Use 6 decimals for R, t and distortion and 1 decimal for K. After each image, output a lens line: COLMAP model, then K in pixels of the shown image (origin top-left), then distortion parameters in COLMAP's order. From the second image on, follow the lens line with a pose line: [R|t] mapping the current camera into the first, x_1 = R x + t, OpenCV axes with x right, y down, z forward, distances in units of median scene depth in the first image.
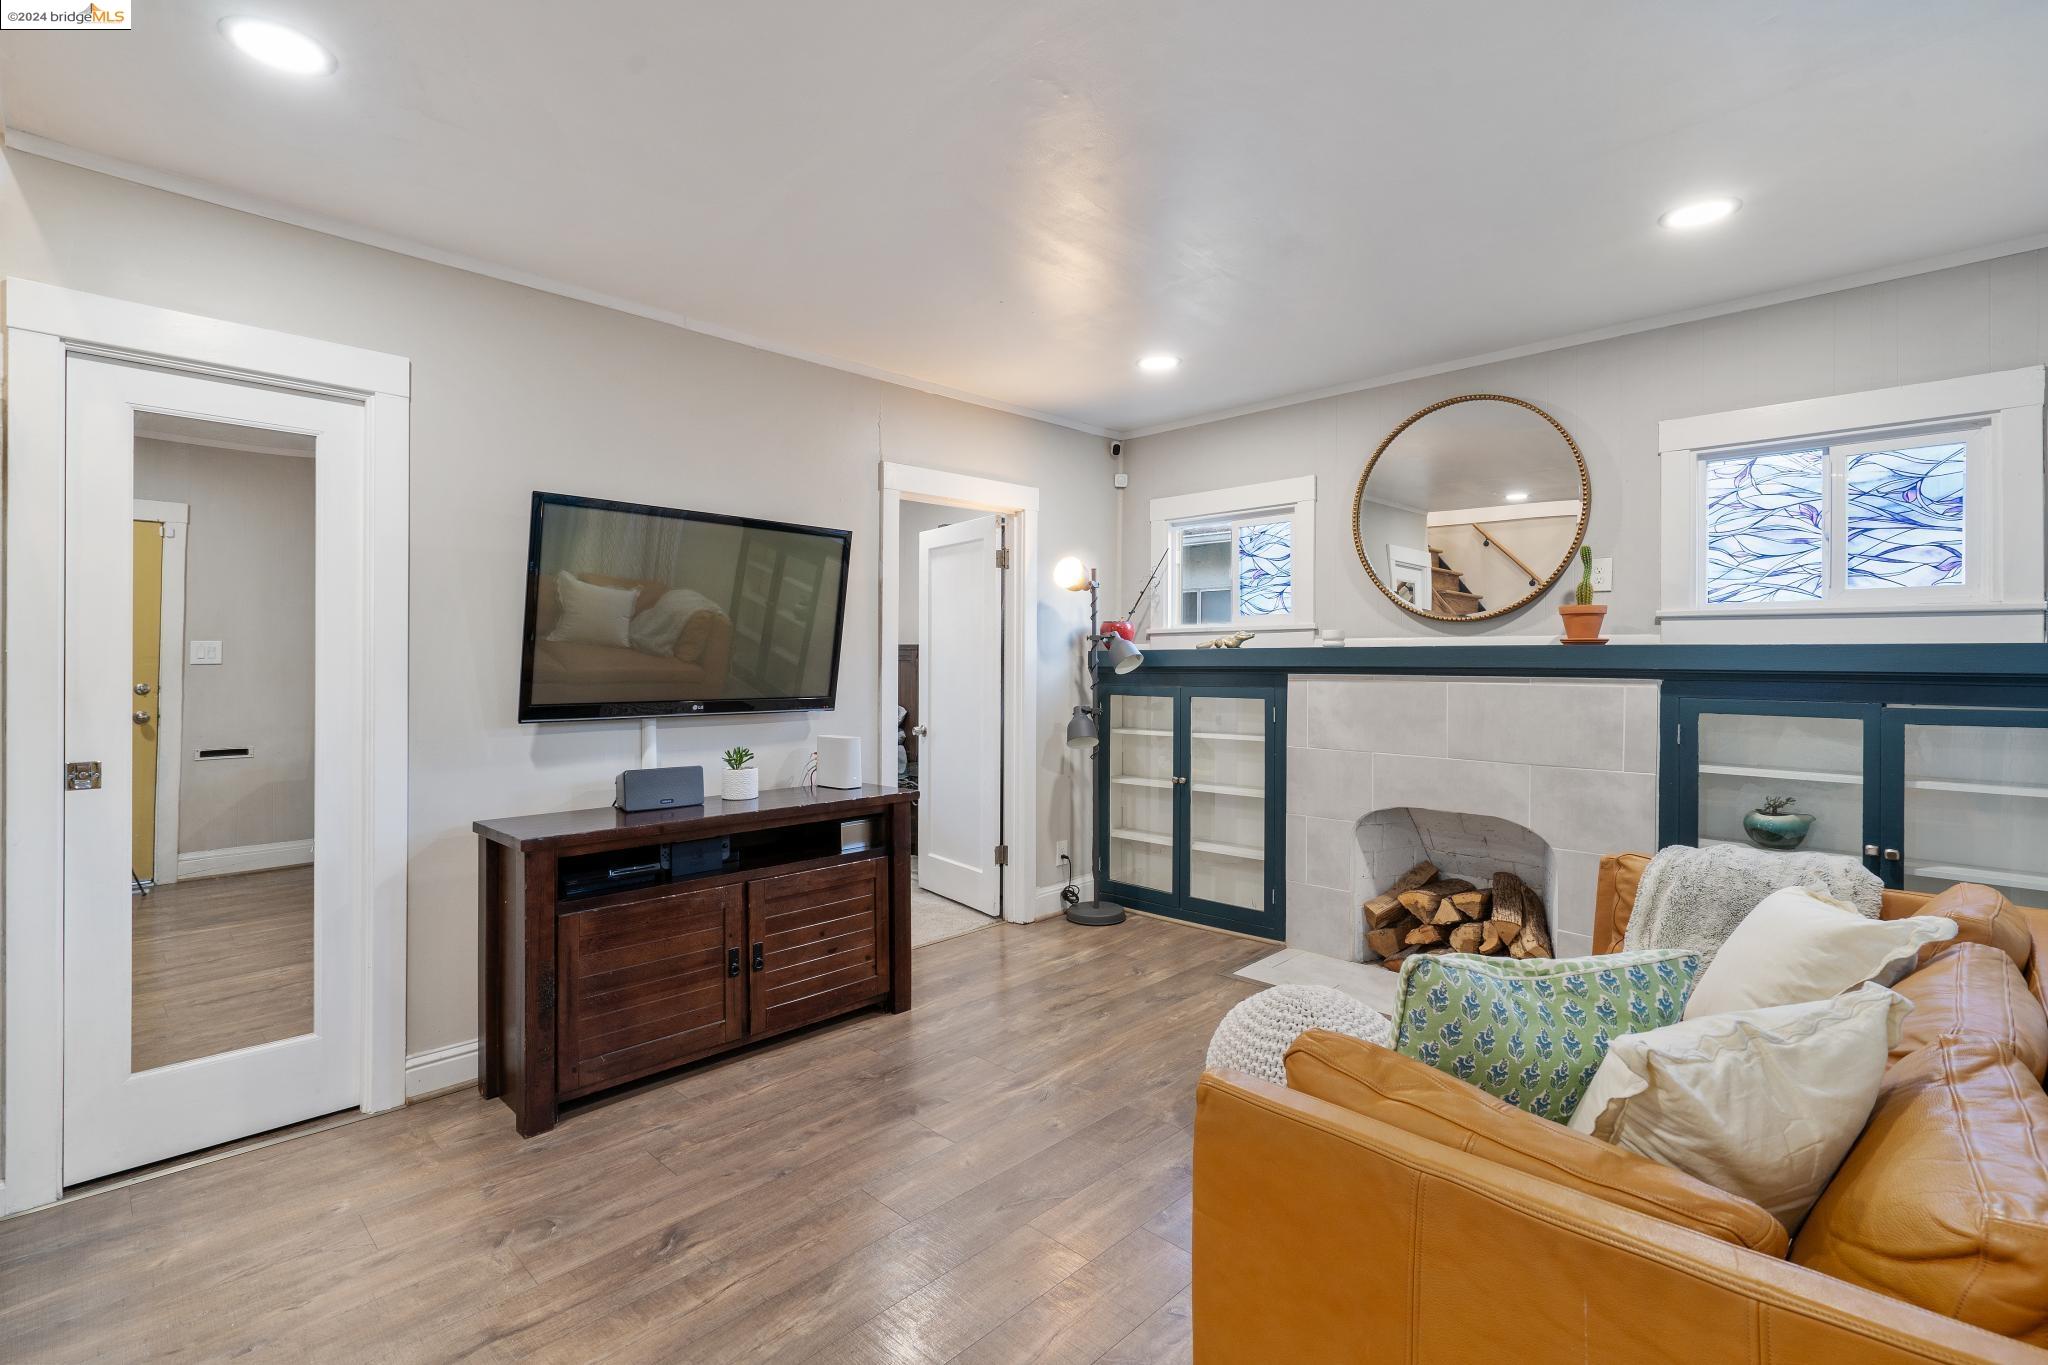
lens RADIAL K [[936.3, 0, 1020.7], [0, 936.3, 666.4], [0, 0, 1]] dist [-0.001806, 0.001450]
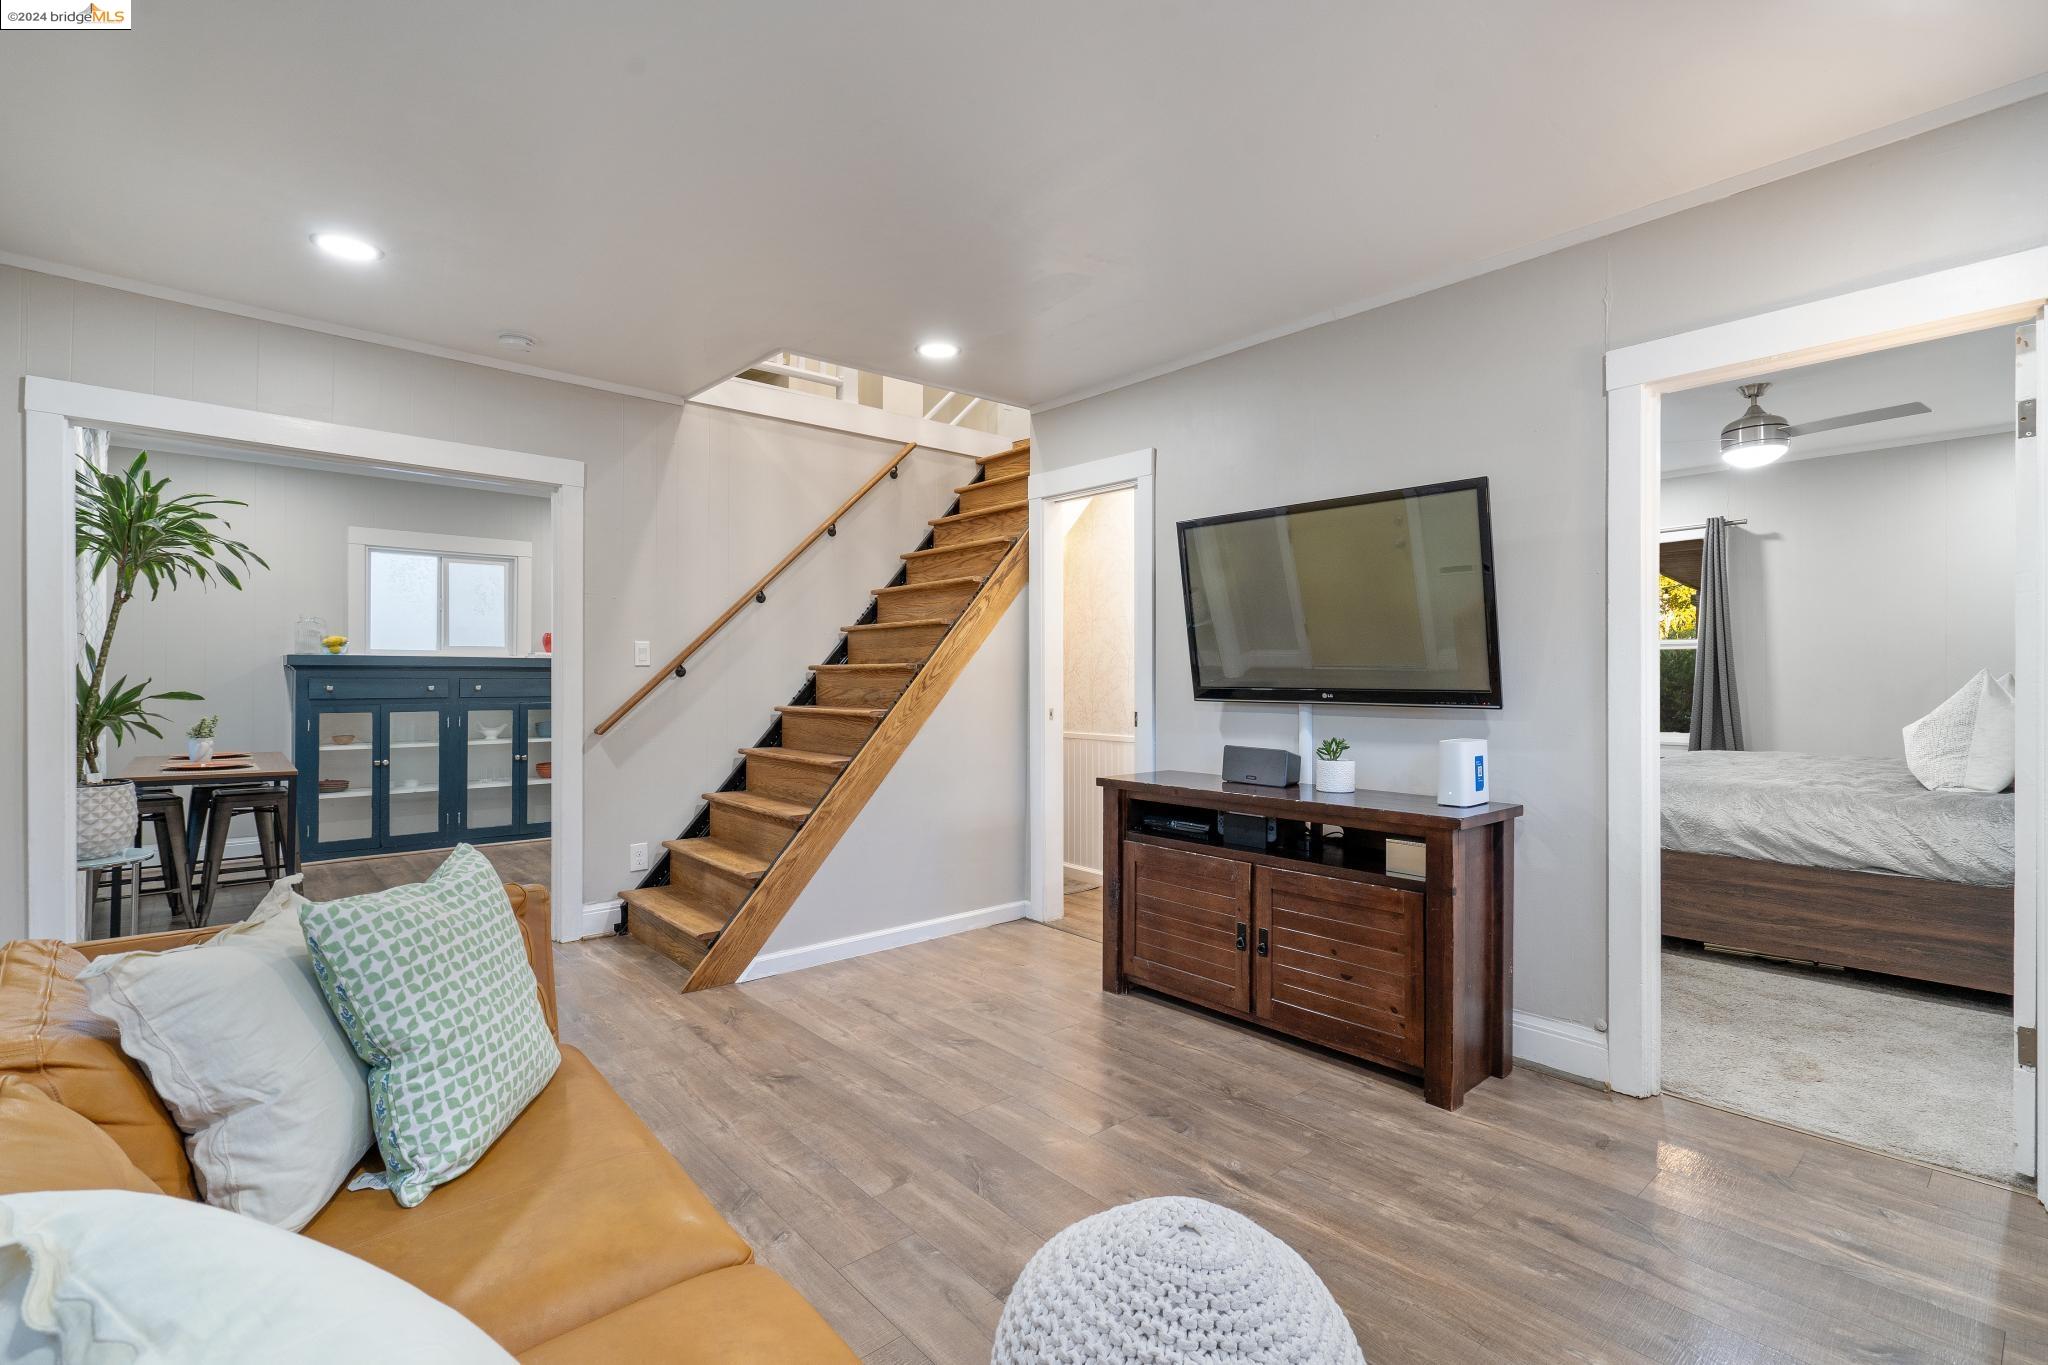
lens RADIAL K [[936.3, 0, 1020.7], [0, 936.3, 666.4], [0, 0, 1]] dist [-0.001806, 0.001450]
pose [[-0.074615, -0.007384, -0.997185, 0.708087], [-0.001866, 0.999972, -0.007265, 0.020825], [0.997211, 0.001319, -0.074627, 0.776296]]
